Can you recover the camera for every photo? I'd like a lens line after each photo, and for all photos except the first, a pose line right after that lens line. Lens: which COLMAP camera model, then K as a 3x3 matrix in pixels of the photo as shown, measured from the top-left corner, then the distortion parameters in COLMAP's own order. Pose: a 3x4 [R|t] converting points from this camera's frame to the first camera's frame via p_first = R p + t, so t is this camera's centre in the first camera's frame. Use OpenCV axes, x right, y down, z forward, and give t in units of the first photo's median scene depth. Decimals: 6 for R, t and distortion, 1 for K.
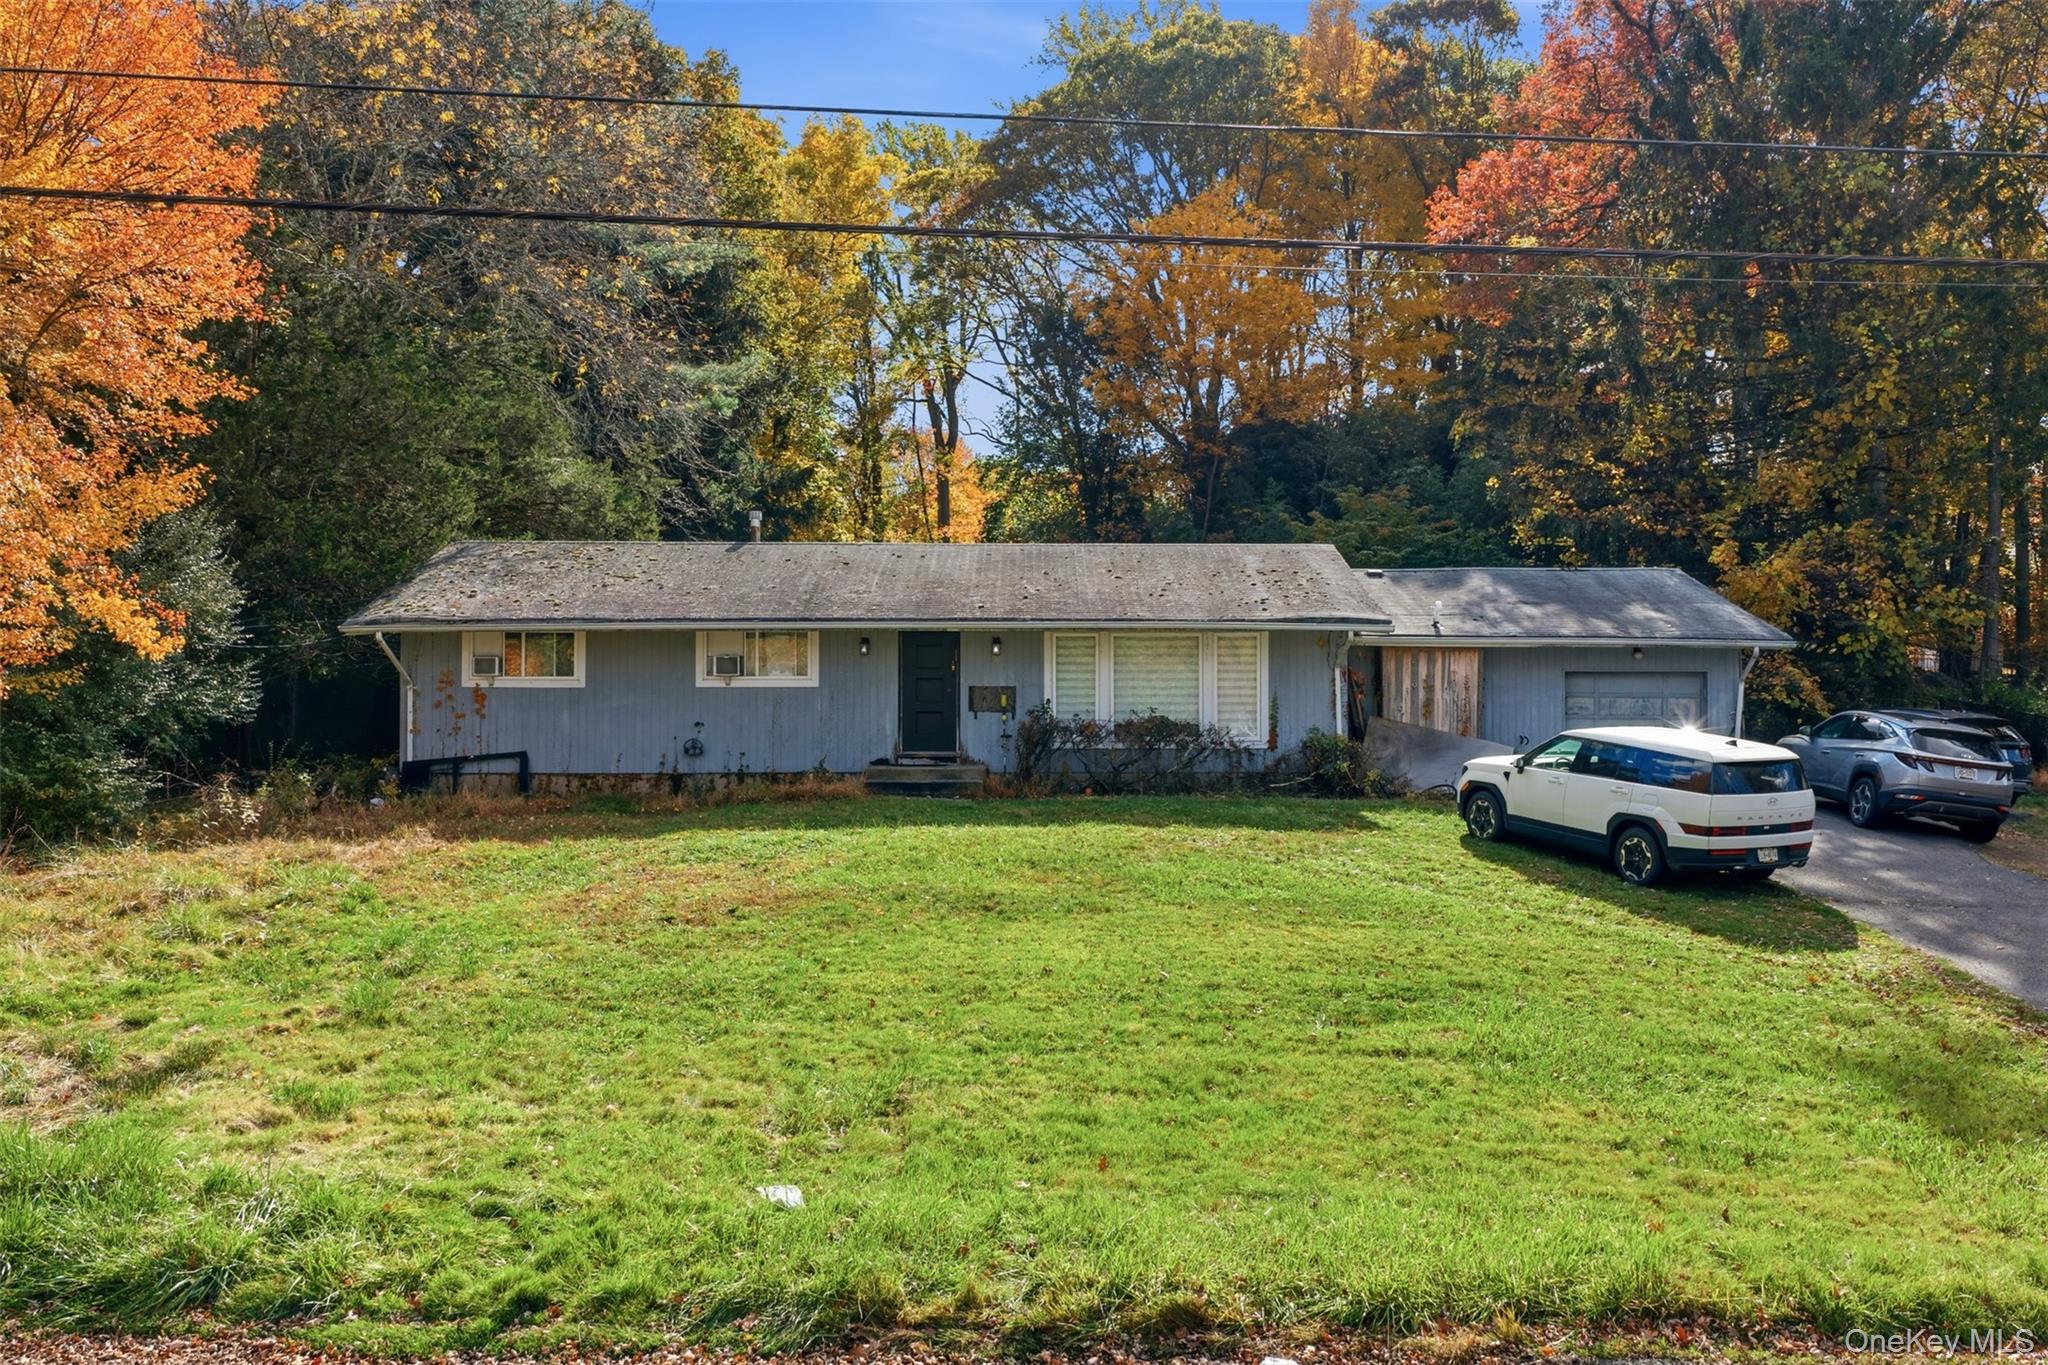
lens RADIAL K [[1679.5, 0, 1032.6], [0, 1679.5, 681.5], [0, 0, 1]] dist [0.007431, -0.013776]
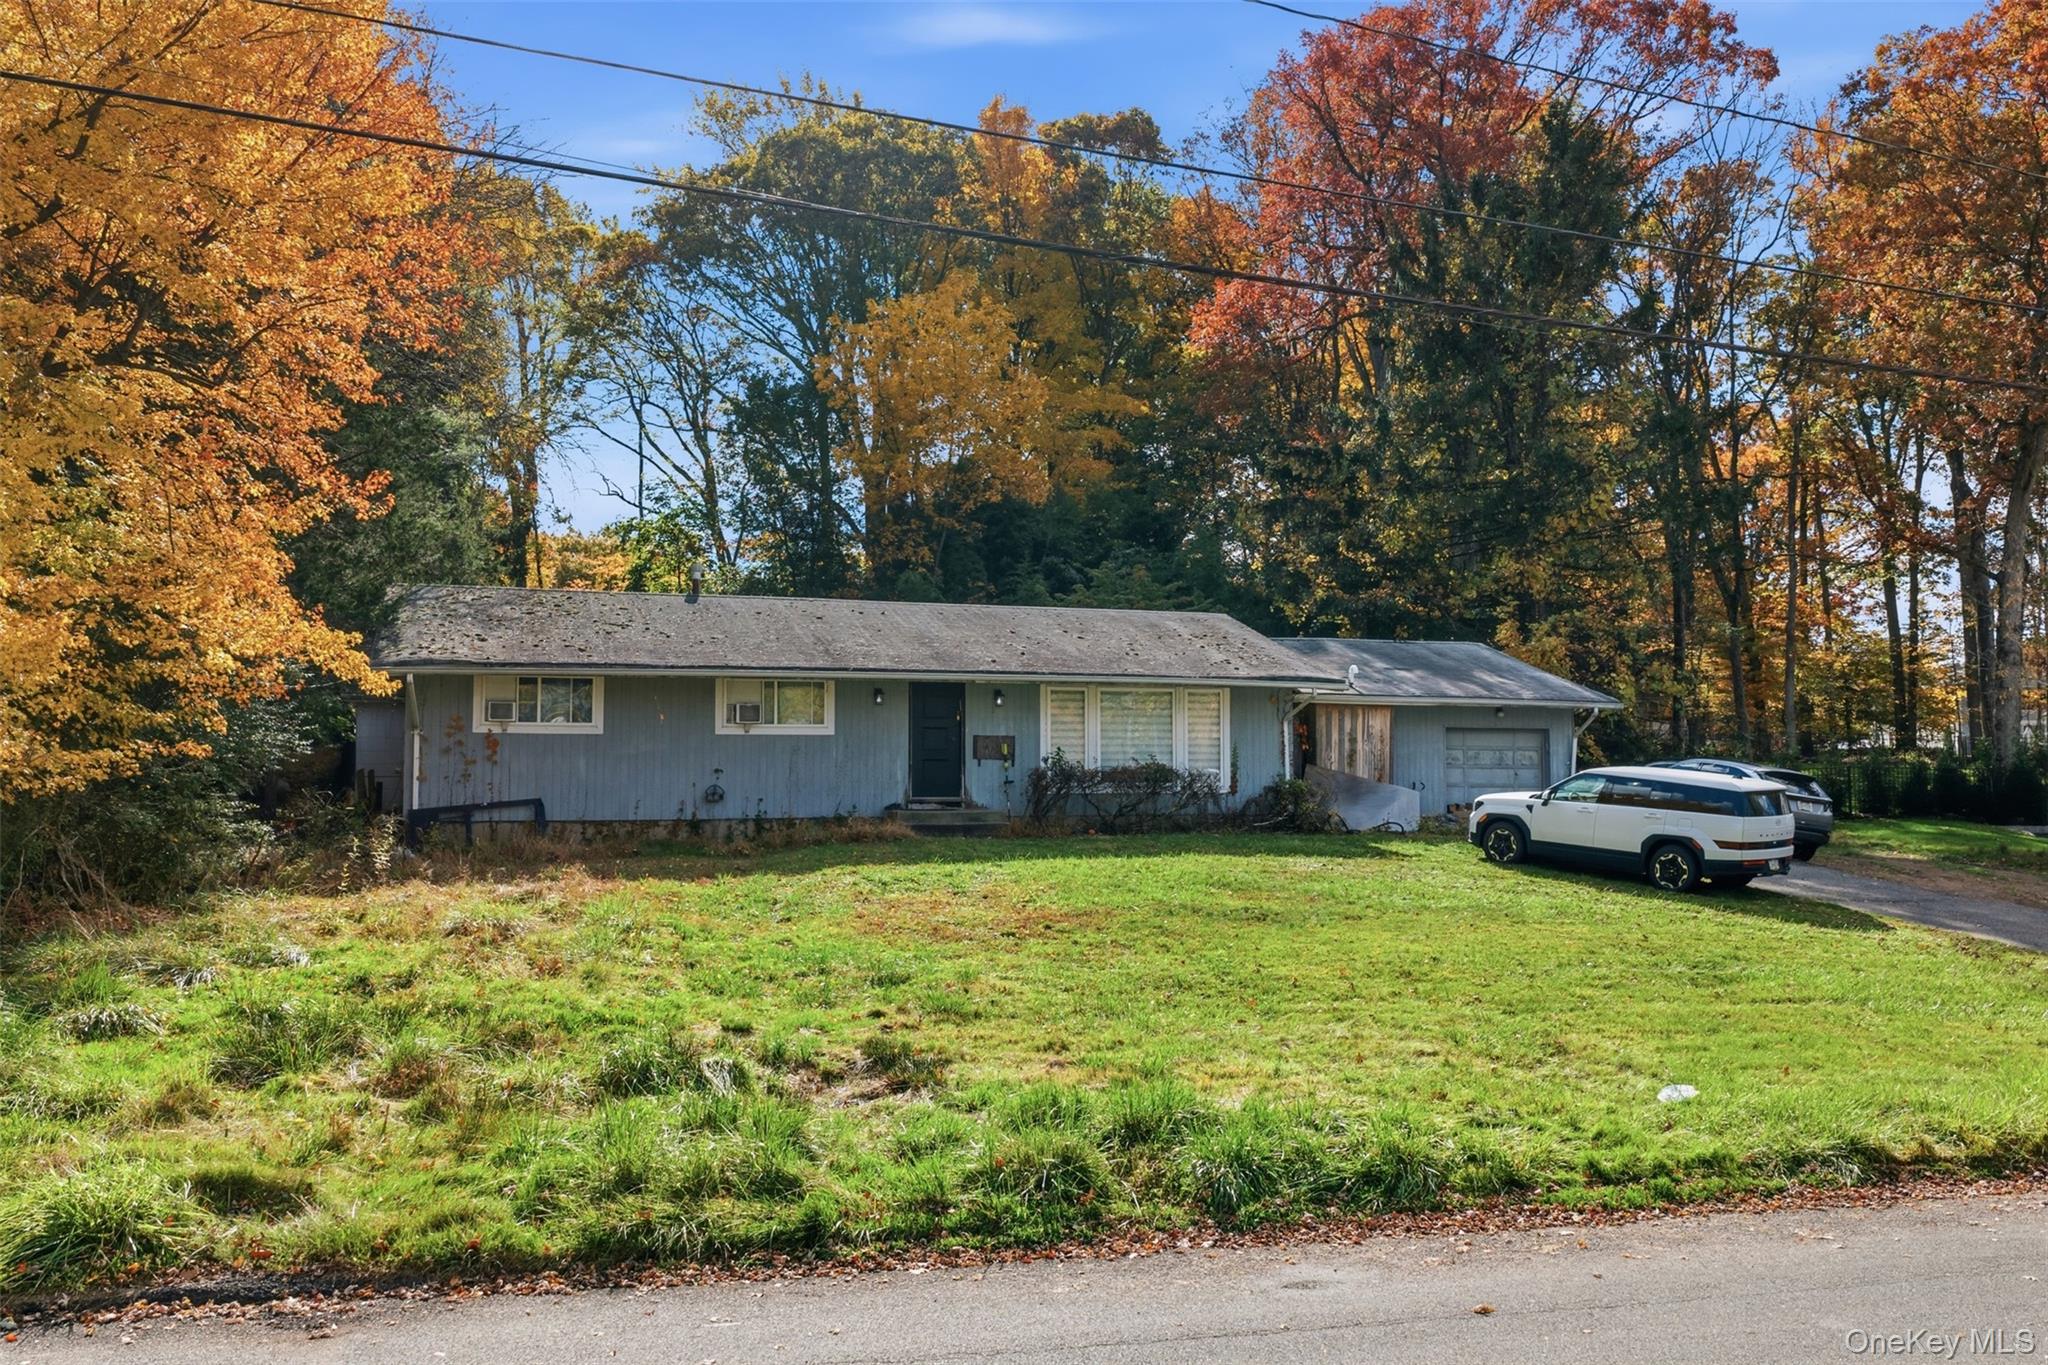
lens RADIAL K [[1679.5, 0, 1032.6], [0, 1679.5, 681.5], [0, 0, 1]] dist [0.007431, -0.013776]
pose [[0.949501, 0.017530, 0.313273, -0.337139], [-0.003753, 0.999001, -0.044526, 0.015929], [-0.313741, 0.041101, 0.948619, -0.024314]]
